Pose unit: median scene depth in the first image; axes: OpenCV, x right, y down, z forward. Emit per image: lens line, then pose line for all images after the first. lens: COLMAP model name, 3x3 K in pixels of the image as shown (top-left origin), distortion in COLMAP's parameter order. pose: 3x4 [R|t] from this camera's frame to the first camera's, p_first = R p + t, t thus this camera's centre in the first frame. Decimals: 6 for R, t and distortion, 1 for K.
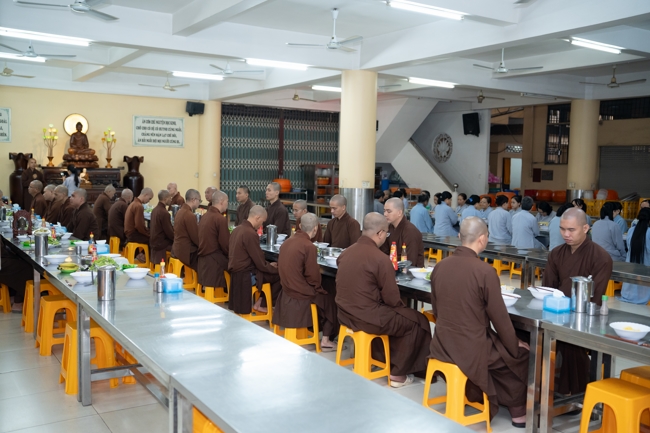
lens RADIAL K [[617.6, 0, 302.5], [0, 617.6, 192.0], [0, 0, 1]] dist [0.008452, 0.000000]
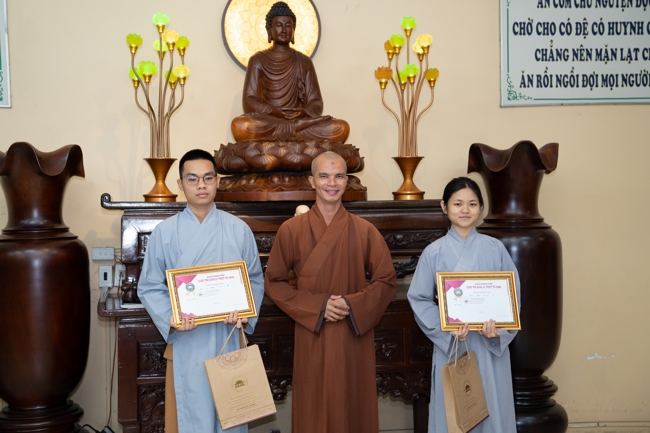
lens RADIAL K [[926.4, 0, 303.9], [0, 926.4, 219.2], [0, 0, 1]] dist [0.221073, 0.000000]
pose [[0.925568, -0.032835, -0.377154, -0.220685], [0.021525, 0.999184, -0.034166, -0.021257], [0.377968, 0.023505, 0.925520, 0.671247]]
